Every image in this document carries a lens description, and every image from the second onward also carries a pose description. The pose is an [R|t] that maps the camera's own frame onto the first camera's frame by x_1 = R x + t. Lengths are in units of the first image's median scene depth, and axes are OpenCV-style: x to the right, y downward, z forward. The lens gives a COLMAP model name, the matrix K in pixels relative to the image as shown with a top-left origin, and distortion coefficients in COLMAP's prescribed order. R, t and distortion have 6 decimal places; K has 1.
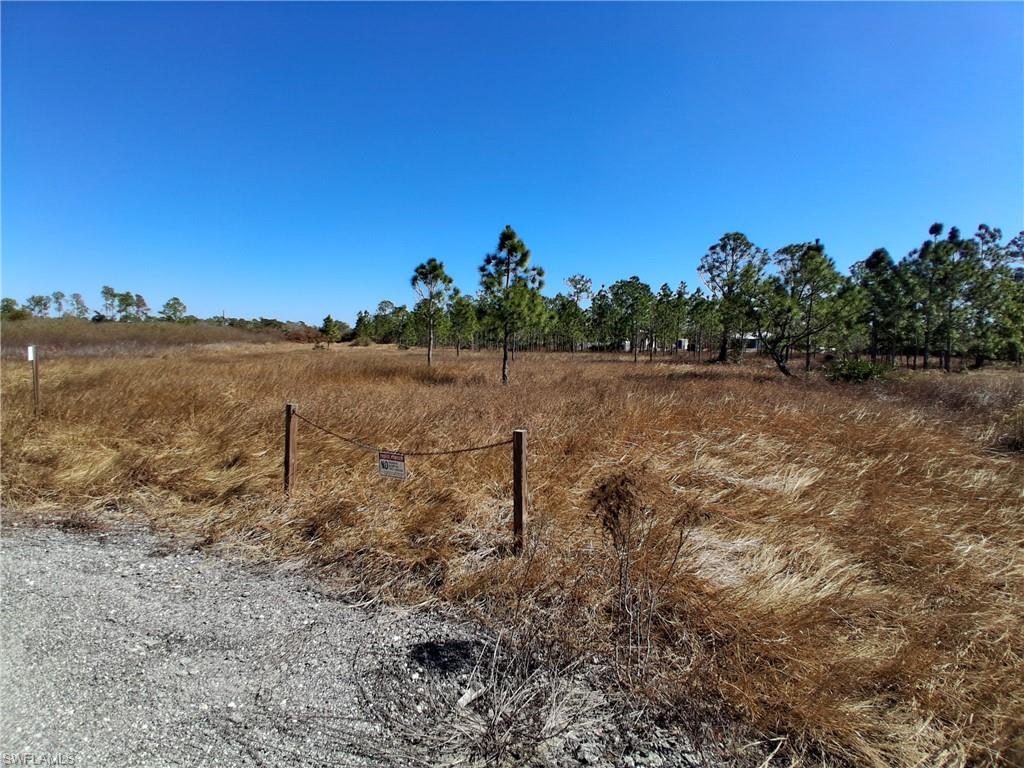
lens RADIAL K [[506.7, 0, 513.3], [0, 506.7, 387.0], [0, 0, 1]] dist [0.006107, -0.045653]
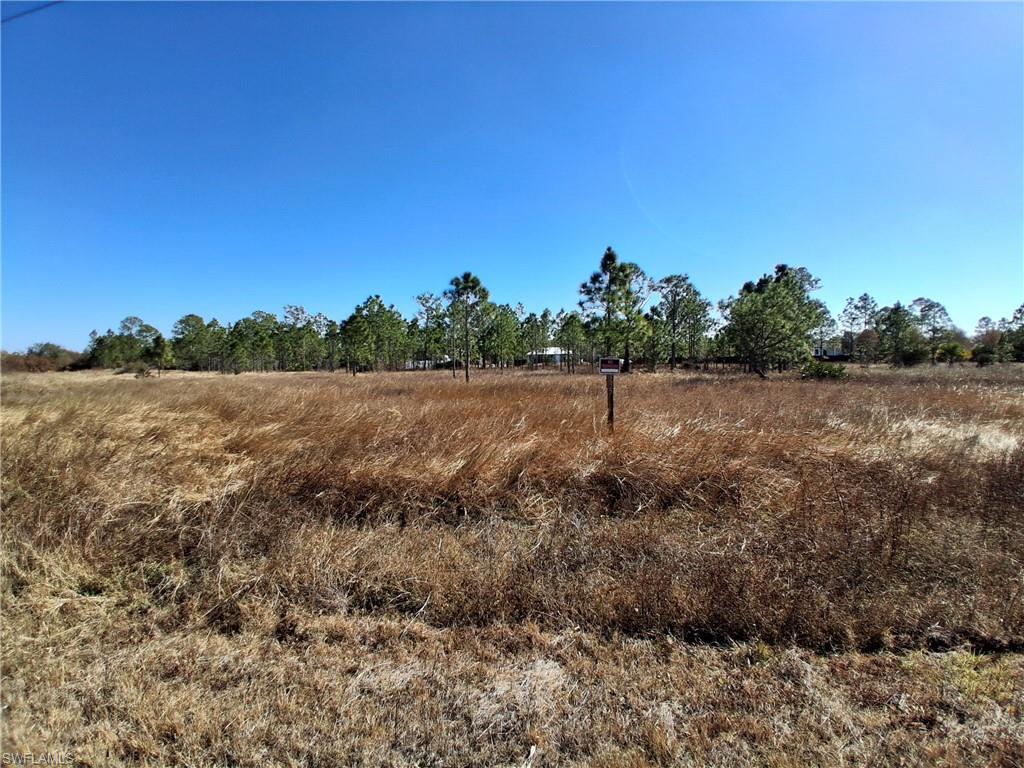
lens RADIAL K [[506.7, 0, 513.3], [0, 506.7, 387.0], [0, 0, 1]] dist [0.006107, -0.045653]
pose [[0.888093, -0.049292, 0.457013, -0.356039], [0.066186, 0.997586, -0.021018, -0.007143], [-0.454874, 0.048914, 0.889212, 0.076621]]
